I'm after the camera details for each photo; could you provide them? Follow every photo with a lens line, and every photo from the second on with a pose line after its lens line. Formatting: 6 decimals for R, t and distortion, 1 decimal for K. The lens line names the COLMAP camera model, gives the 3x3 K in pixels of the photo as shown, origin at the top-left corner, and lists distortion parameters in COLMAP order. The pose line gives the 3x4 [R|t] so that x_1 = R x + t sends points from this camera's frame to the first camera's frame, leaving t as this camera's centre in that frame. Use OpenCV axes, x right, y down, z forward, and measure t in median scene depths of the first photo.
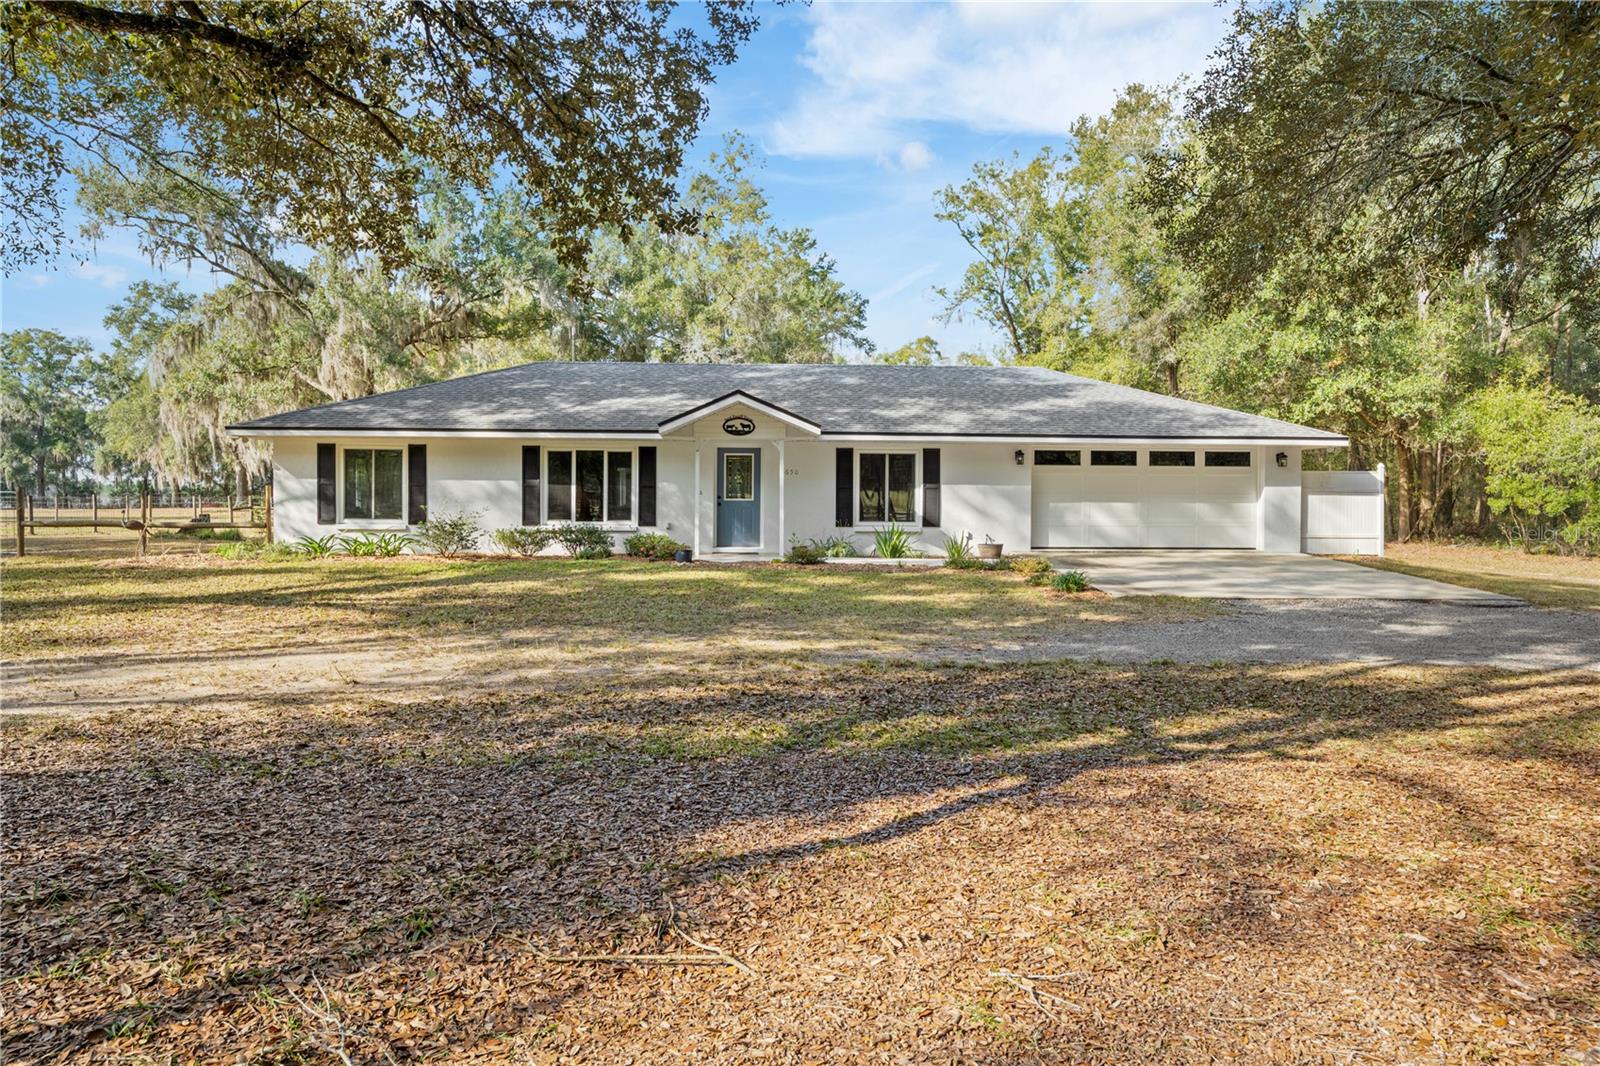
lens RADIAL K [[1008.8, 0, 799.6], [0, 1008.8, 534.8], [0, 0, 1]] dist [-0.006785, 0.006464]
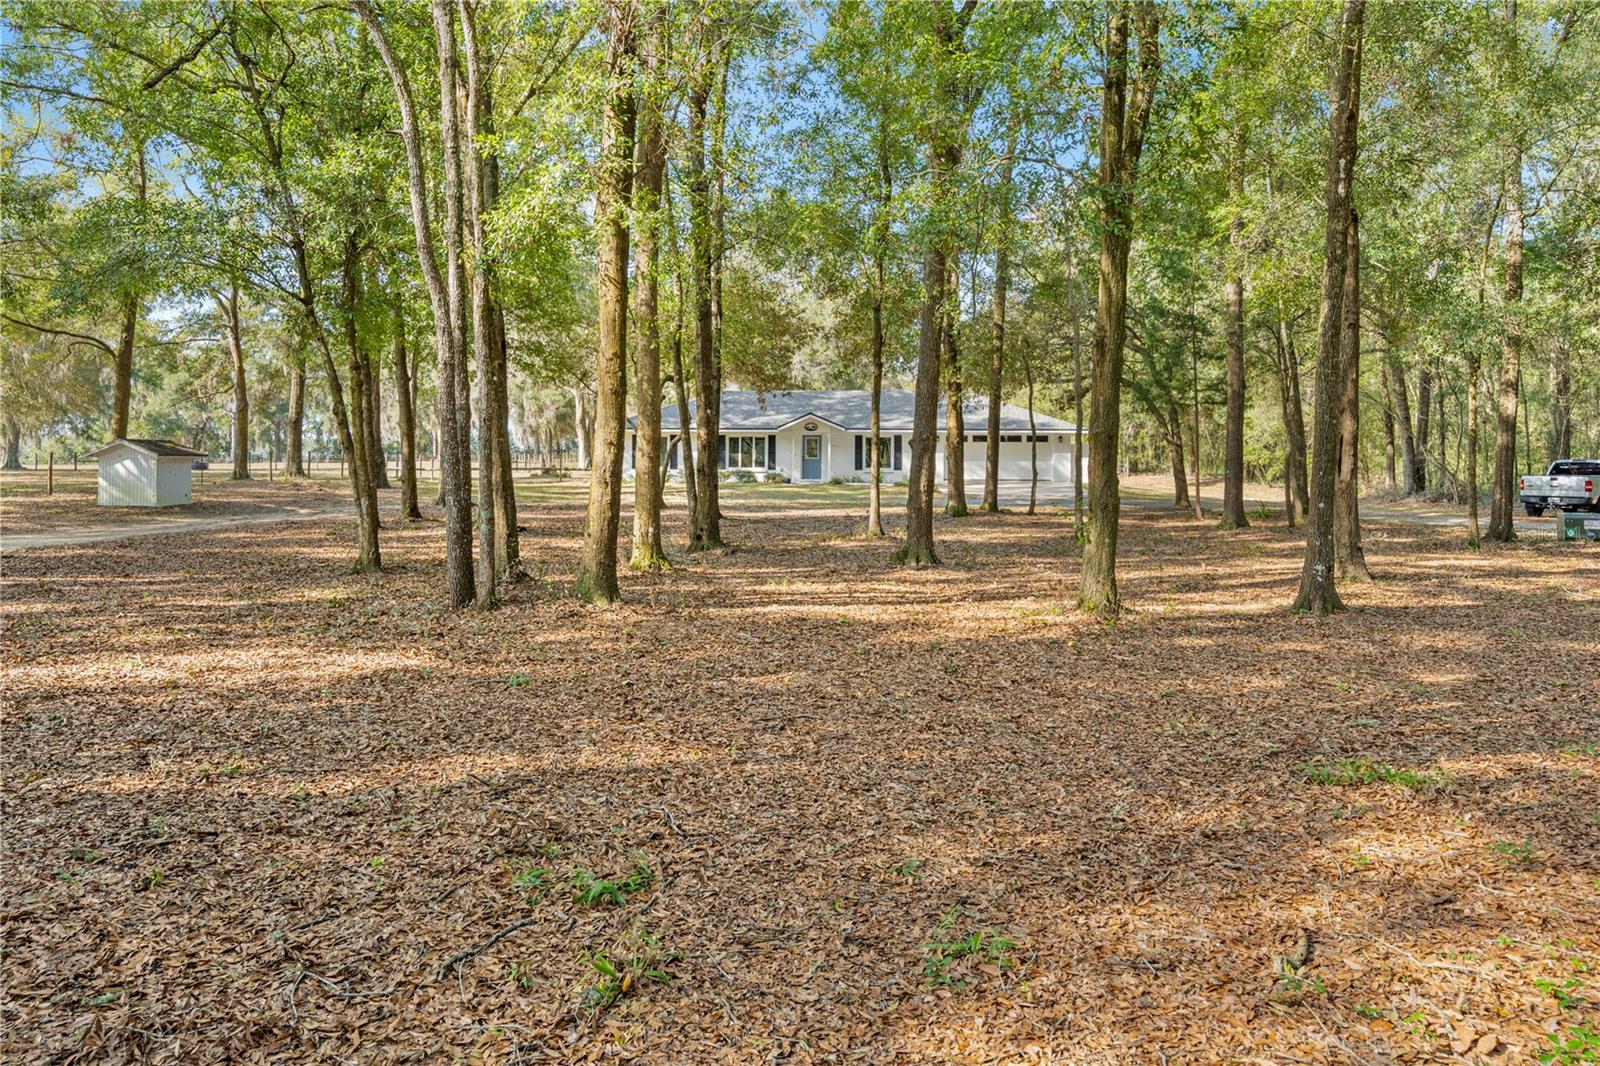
lens RADIAL K [[1106.4, 0, 800.4], [0, 1106.4, 533.8], [0, 0, 1]] dist [0.000880, 0.000004]
pose [[0.999956, -0.003427, -0.008746, -0.065233], [0.003511, 0.999947, 0.009632, 0.111023], [0.008713, -0.009663, 0.999915, -1.481350]]
